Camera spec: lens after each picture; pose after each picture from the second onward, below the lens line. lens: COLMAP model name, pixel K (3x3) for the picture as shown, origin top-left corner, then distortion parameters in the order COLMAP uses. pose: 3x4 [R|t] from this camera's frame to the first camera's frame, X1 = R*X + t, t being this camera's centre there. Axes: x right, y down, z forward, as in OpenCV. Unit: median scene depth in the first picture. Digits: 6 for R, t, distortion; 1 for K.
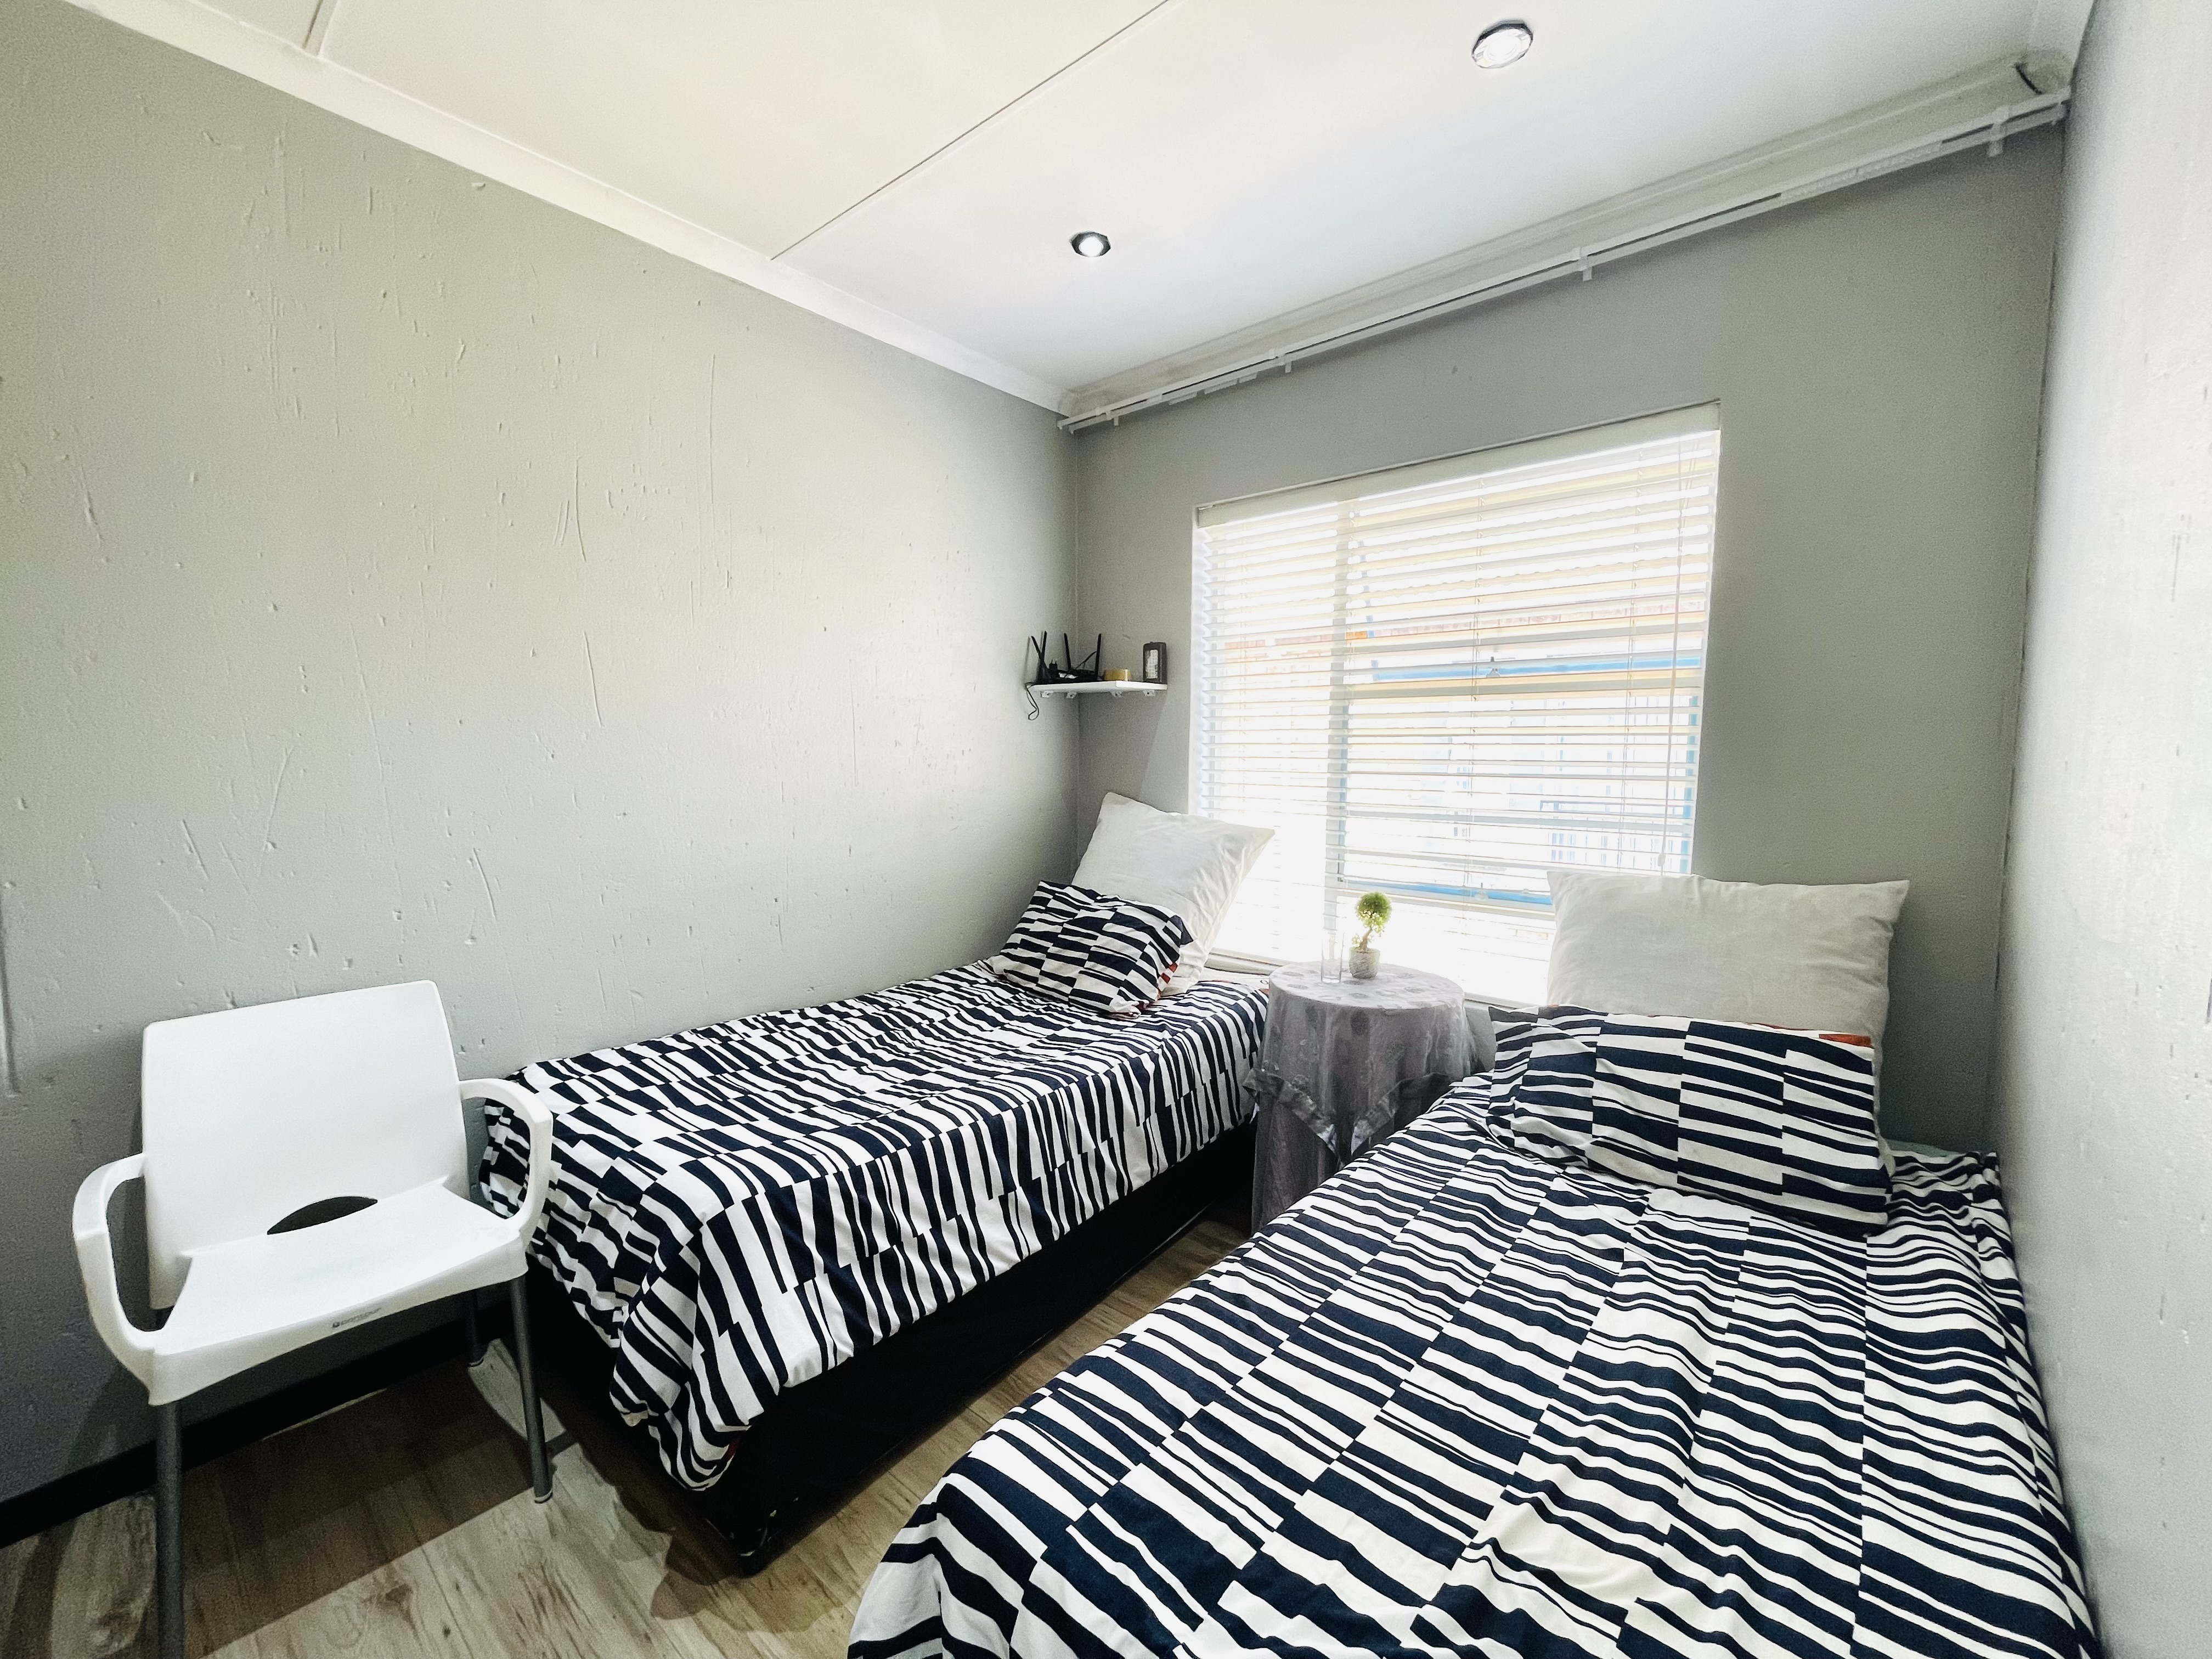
lens RADIAL K [[897.6, 0, 1107.6], [0, 897.6, 828.1], [0, 0, 1]] dist [-0.001821, -0.000037]
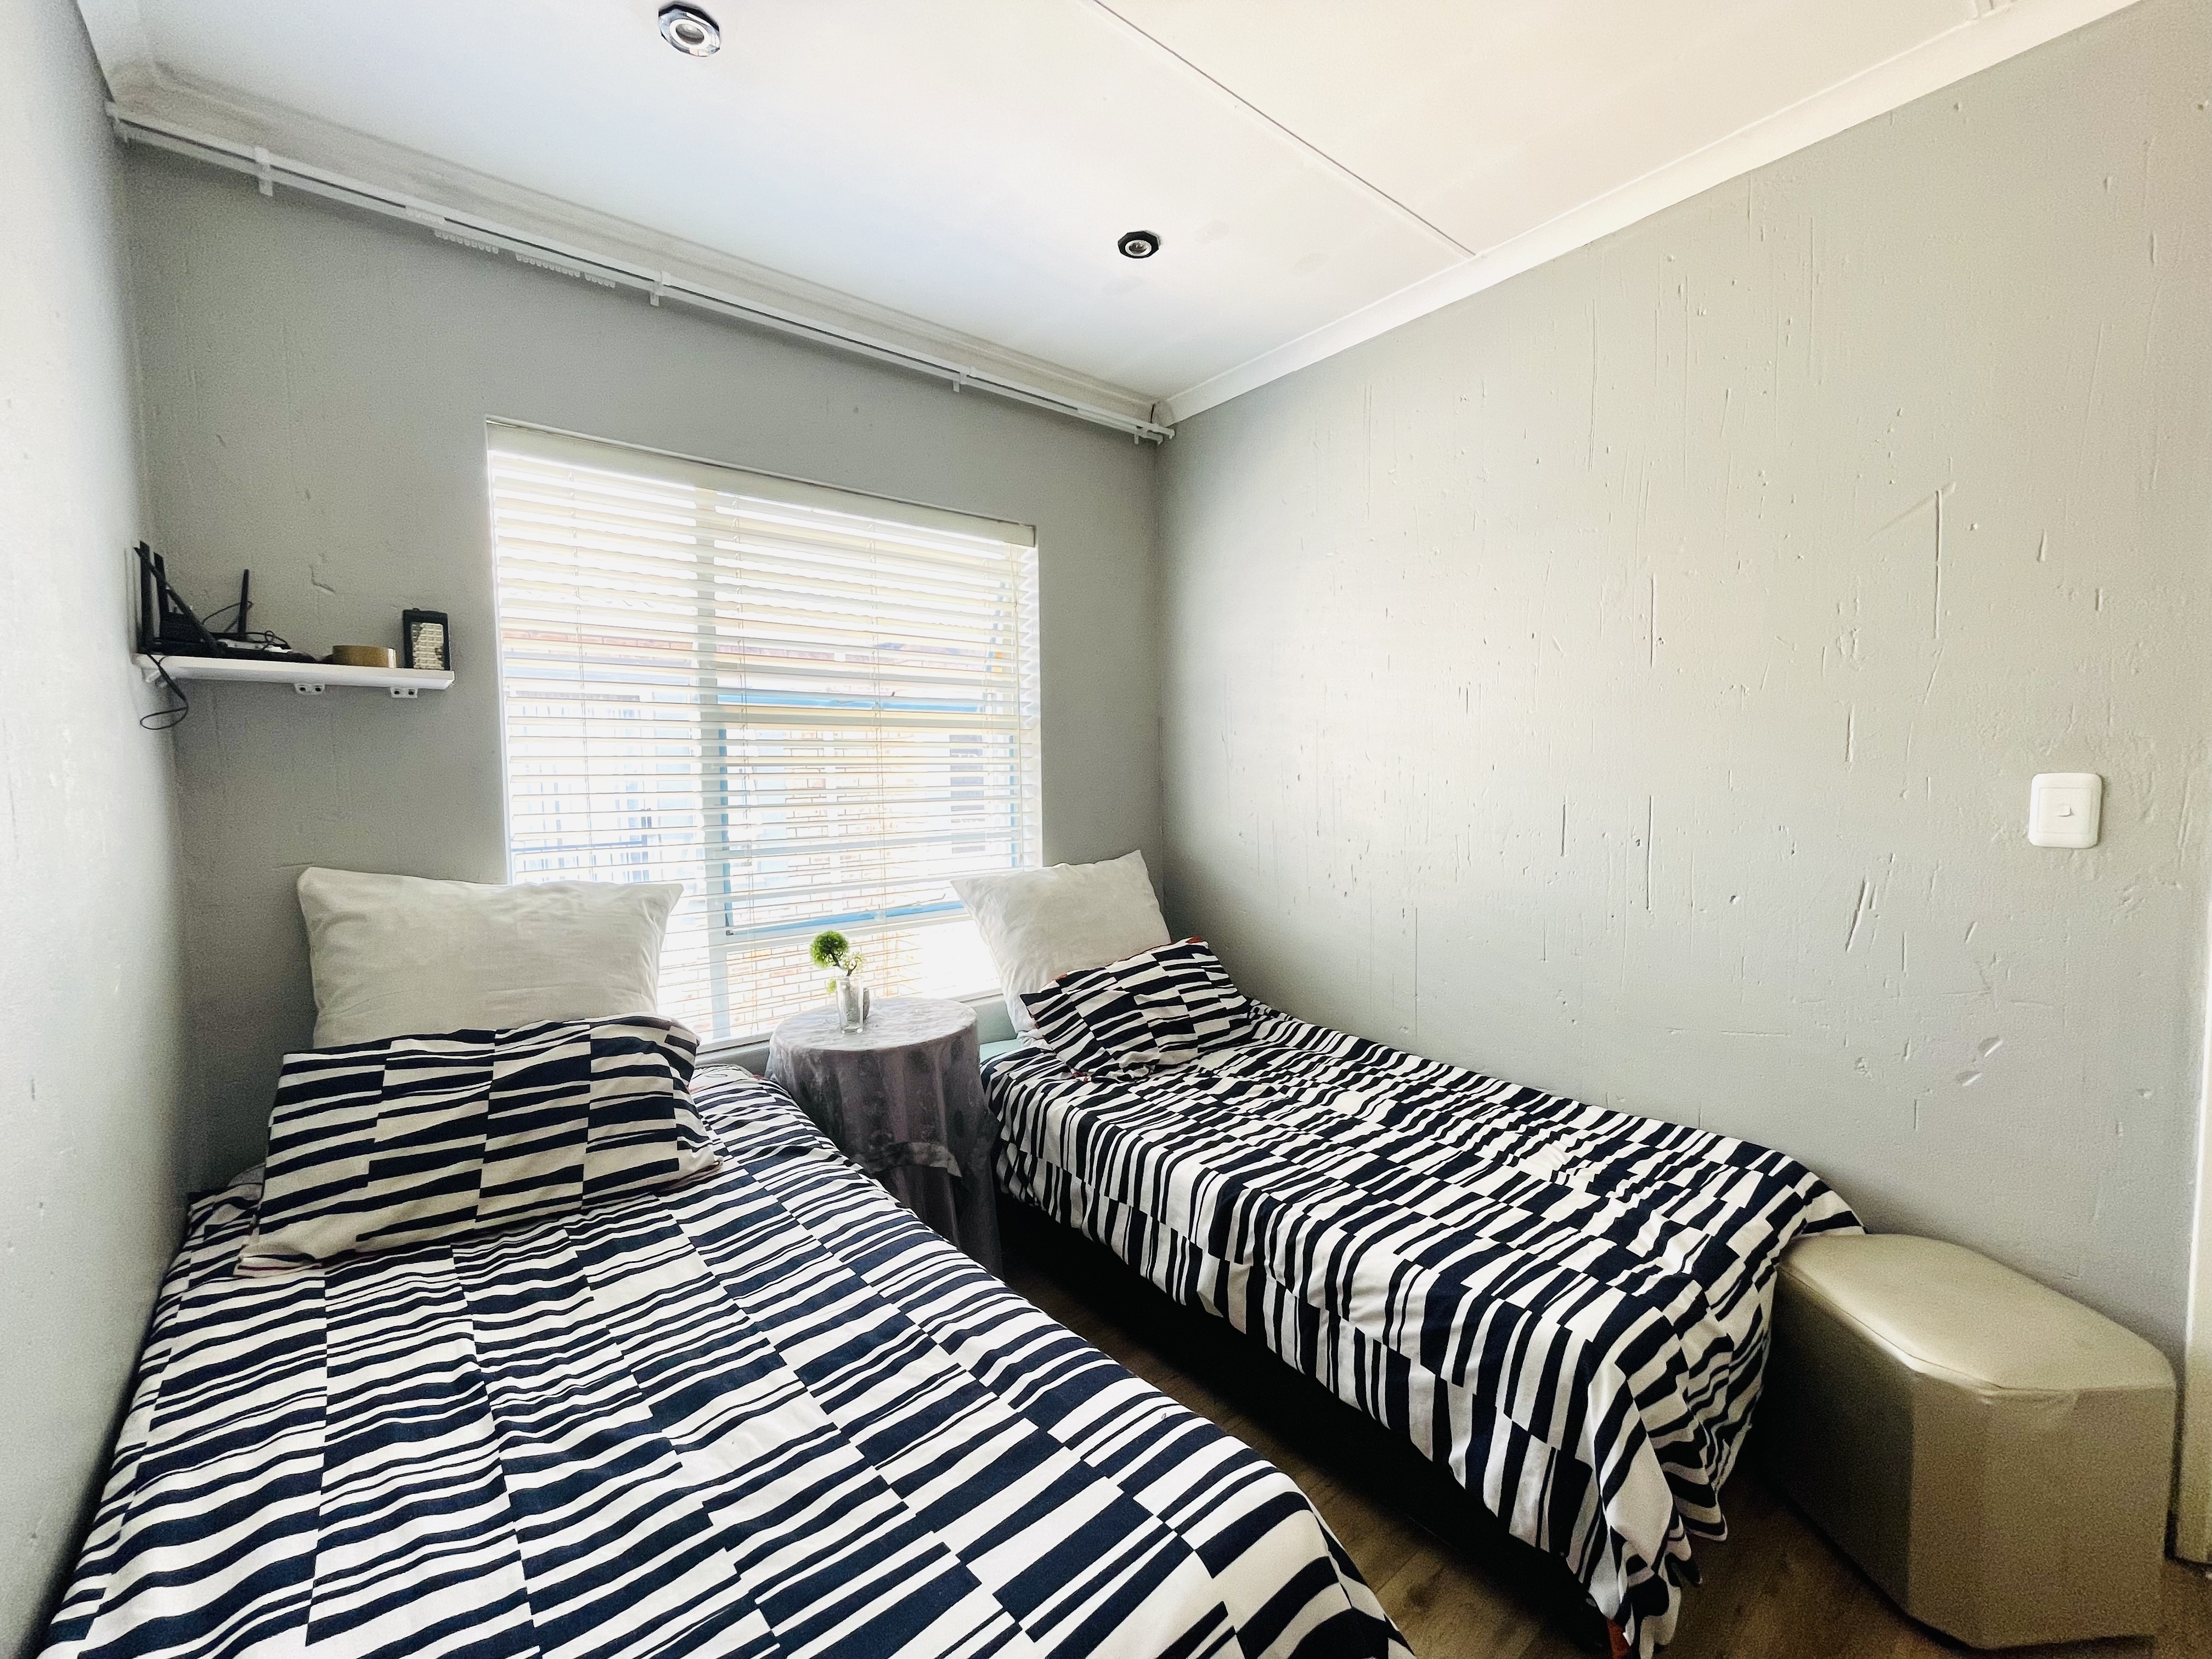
lens RADIAL K [[897.6, 0, 1107.6], [0, 897.6, 827.7], [0, 0, 1]] dist [-0.001821, -0.000037]
pose [[0.169181, -0.065197, 0.983426, -0.652916], [0.102188, 0.993592, 0.048292, -0.059006], [-0.980273, 0.092324, 0.174759, 0.624572]]
